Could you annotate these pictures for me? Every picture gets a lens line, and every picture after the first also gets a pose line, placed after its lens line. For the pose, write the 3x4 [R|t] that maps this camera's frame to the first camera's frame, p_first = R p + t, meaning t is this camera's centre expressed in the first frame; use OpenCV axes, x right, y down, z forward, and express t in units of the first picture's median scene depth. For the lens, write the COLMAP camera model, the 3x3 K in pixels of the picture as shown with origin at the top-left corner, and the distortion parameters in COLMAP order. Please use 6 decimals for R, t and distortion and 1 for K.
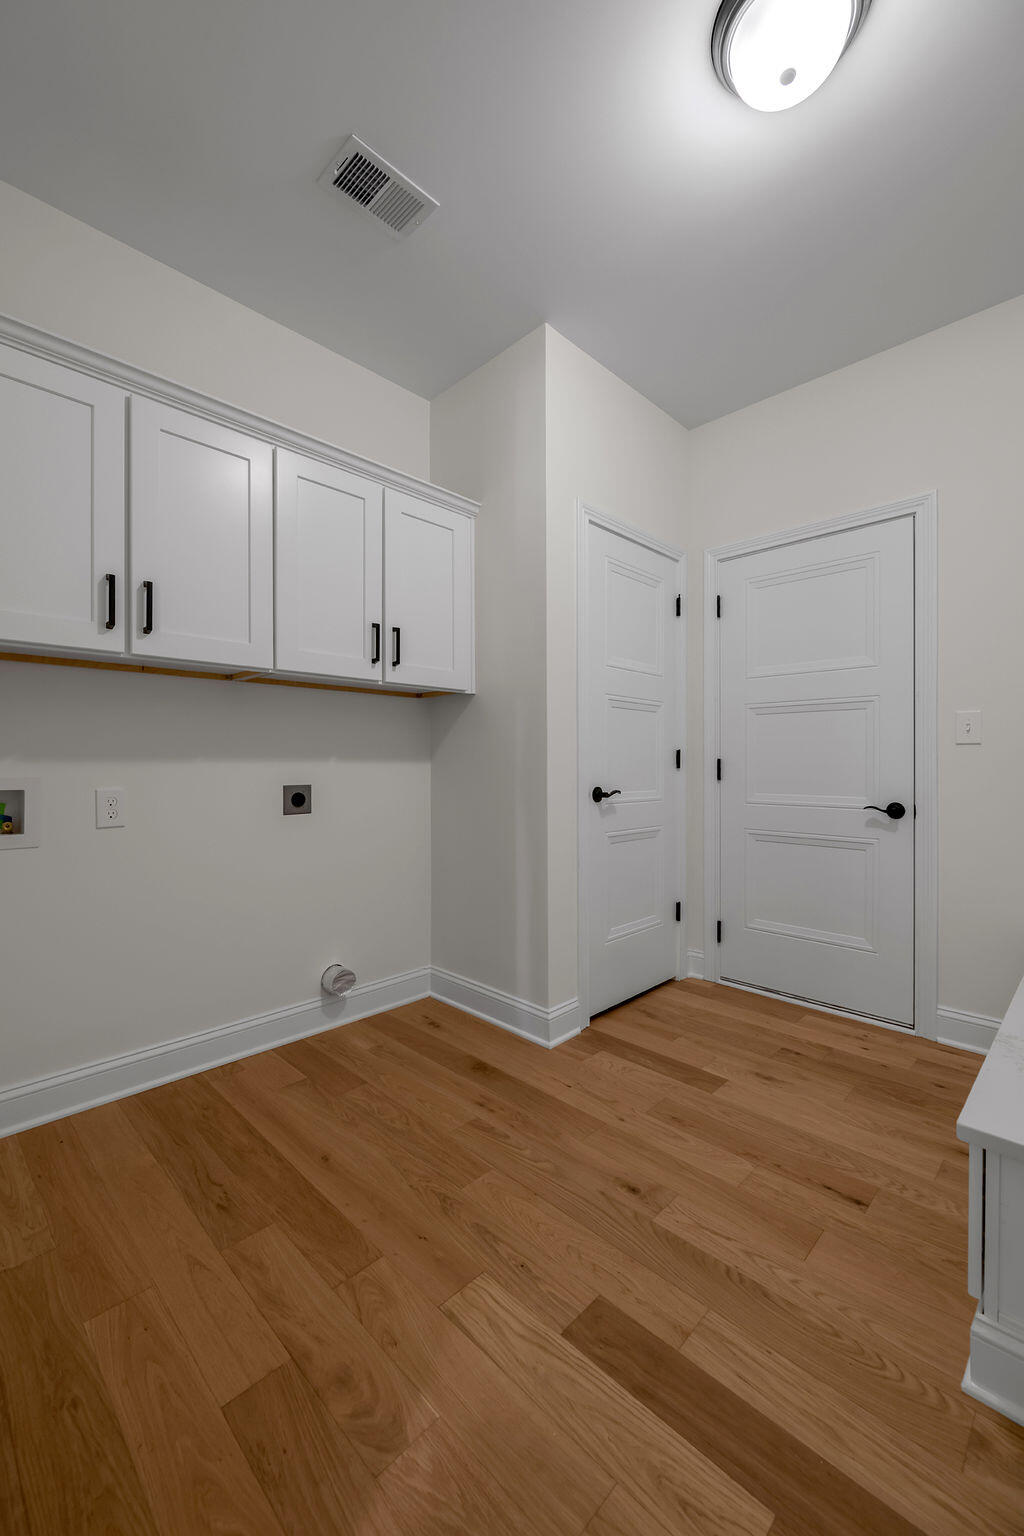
lens RADIAL K [[623.4, 0, 517.2], [0, 623.4, 769.6], [0, 0, 1]] dist [-0.008934, 0.000676]
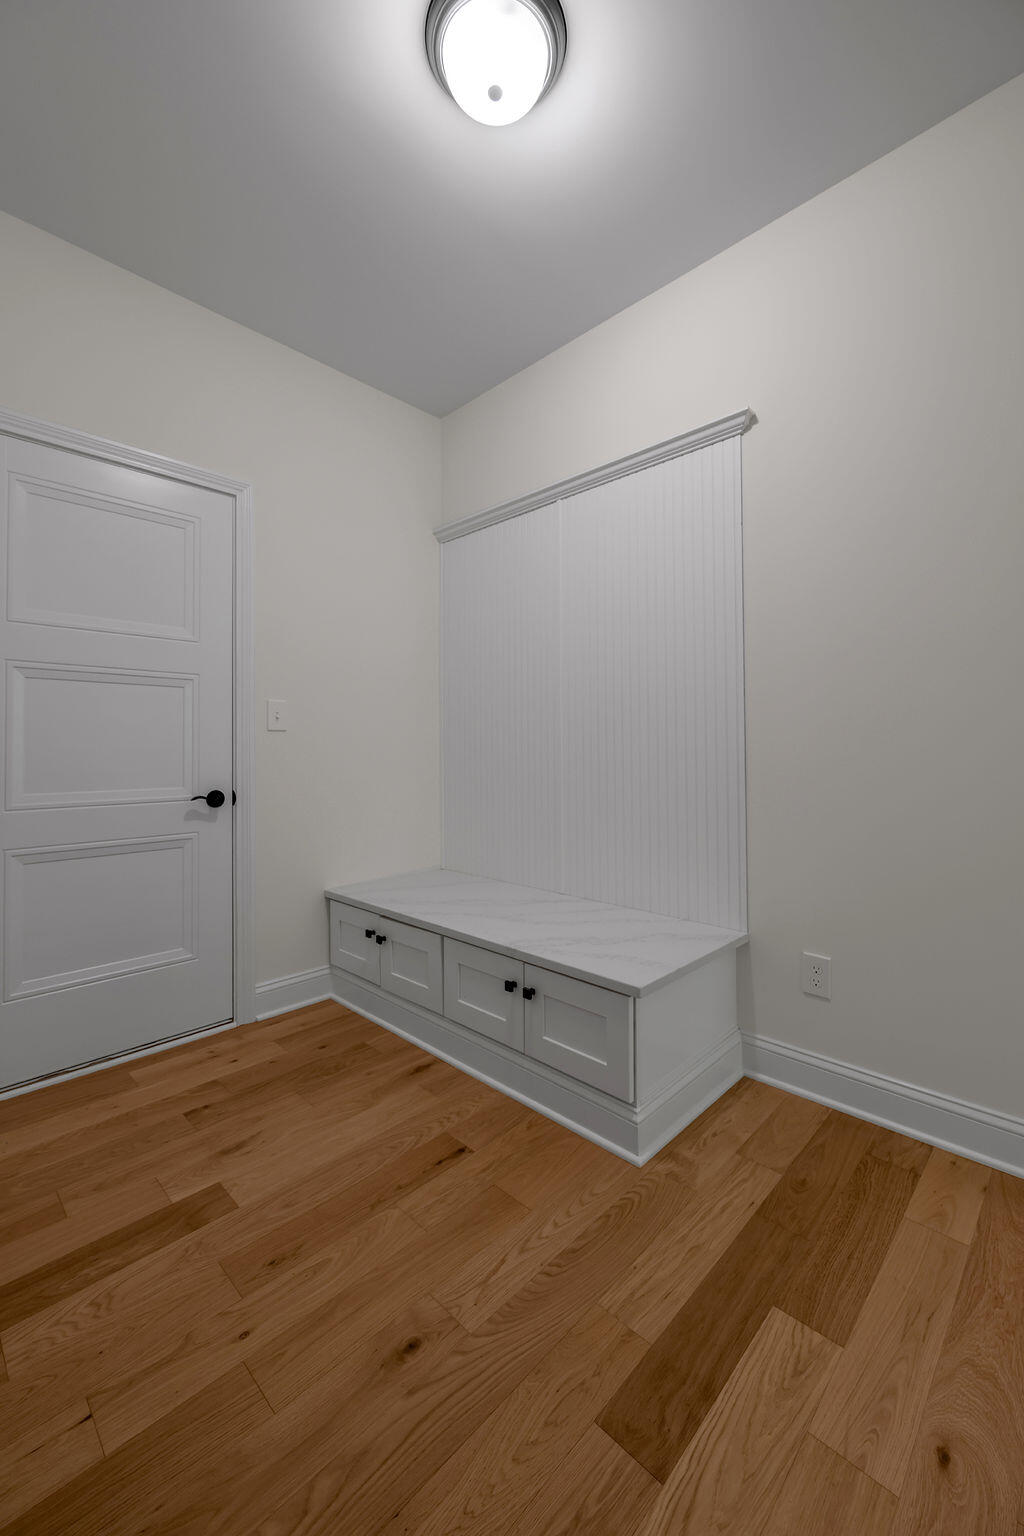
lens RADIAL K [[623.4, 0, 502.9], [0, 623.4, 738.4], [0, 0, 1]] dist [-0.008934, 0.000676]
pose [[-0.000985, 0.015310, 0.999882, -0.497402], [0.015944, 0.999756, -0.015293, -0.005869], [-0.999872, 0.015927, -0.001229, 0.829014]]
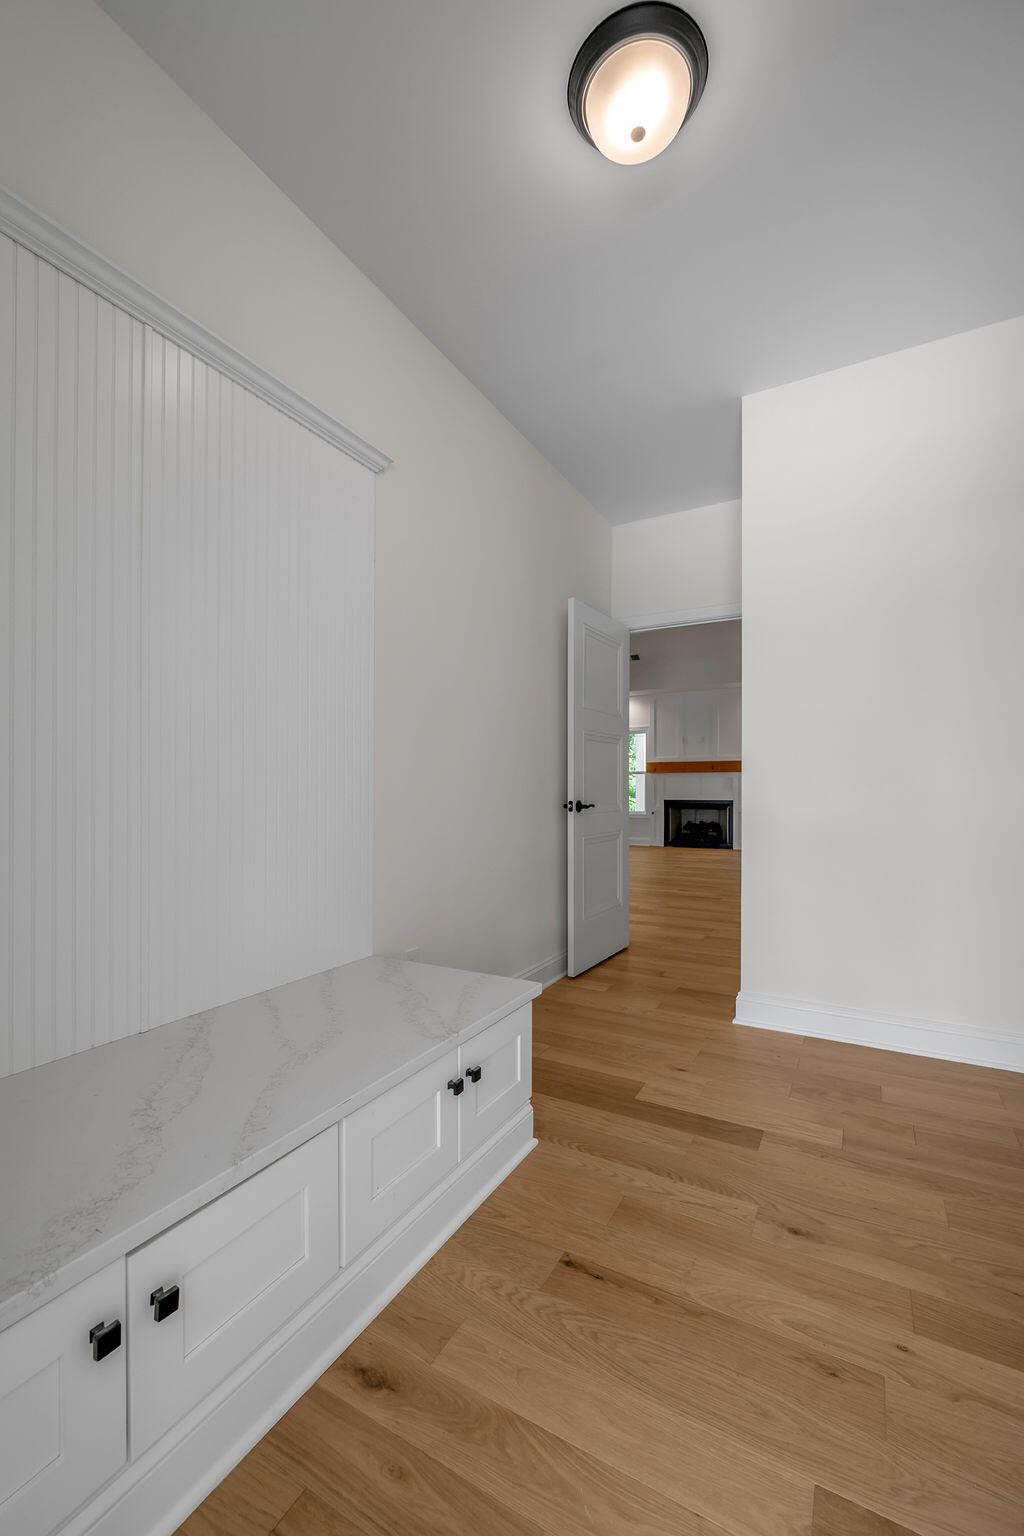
lens RADIAL K [[623.4, 0, 520.7], [0, 623.4, 781.7], [0, 0, 1]] dist [-0.008934, 0.000676]
pose [[-0.962772, 0.001060, -0.270314, 0.774809], [0.001393, 0.999998, -0.001039, 0.008137], [0.270312, -0.001377, -0.962772, 1.662150]]
